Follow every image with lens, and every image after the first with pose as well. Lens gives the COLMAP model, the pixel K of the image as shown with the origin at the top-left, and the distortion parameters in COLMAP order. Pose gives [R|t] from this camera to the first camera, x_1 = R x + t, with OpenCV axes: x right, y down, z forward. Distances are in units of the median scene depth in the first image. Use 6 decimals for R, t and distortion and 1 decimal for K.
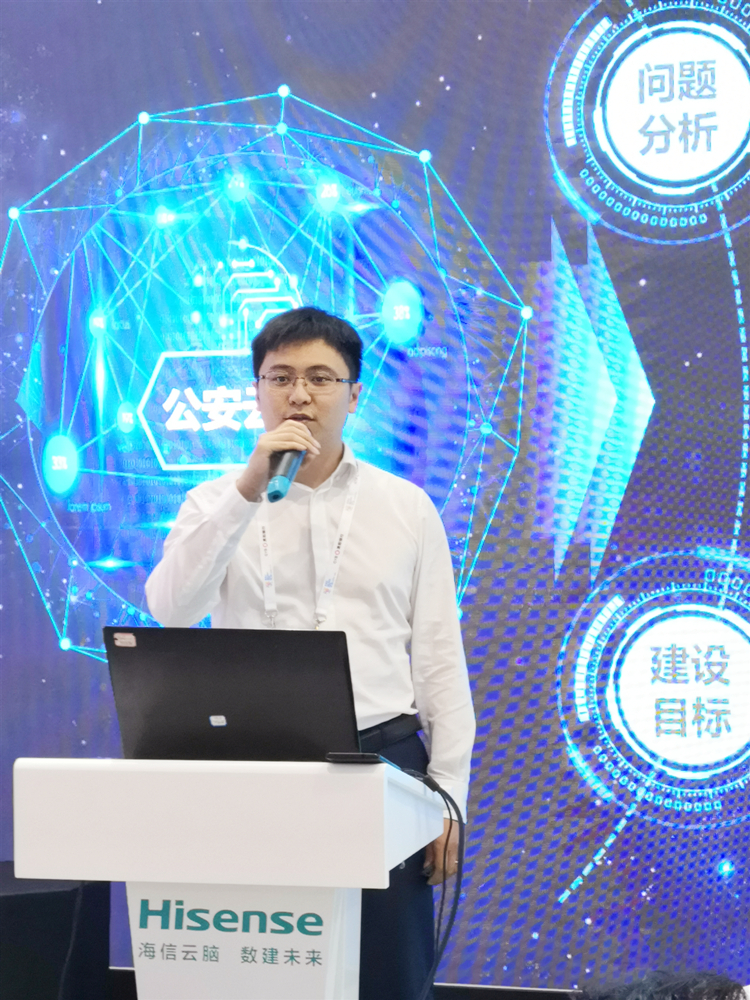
lens RADIAL K [[2049.2, 0, 374.8], [0, 2049.2, 499.1], [0, 0, 1]] dist [-0.025324, 0.000000]
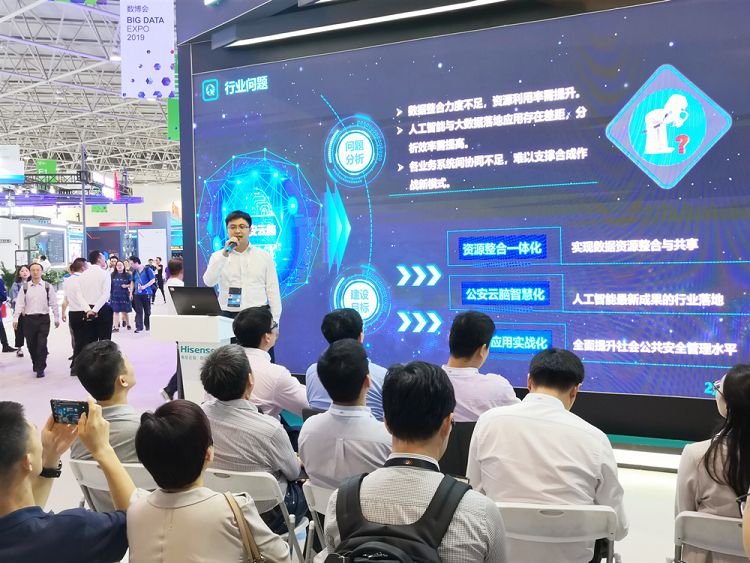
lens RADIAL K [[695.7, 0, 375.4], [0, 695.7, 282.9], [0, 0, 1]] dist [0.005428, 0.000000]
pose [[0.988656, -0.005184, -0.150105, 0.383863], [0.014425, 0.998062, 0.060541, -0.022517], [0.149501, -0.062019, 0.986815, -0.319546]]
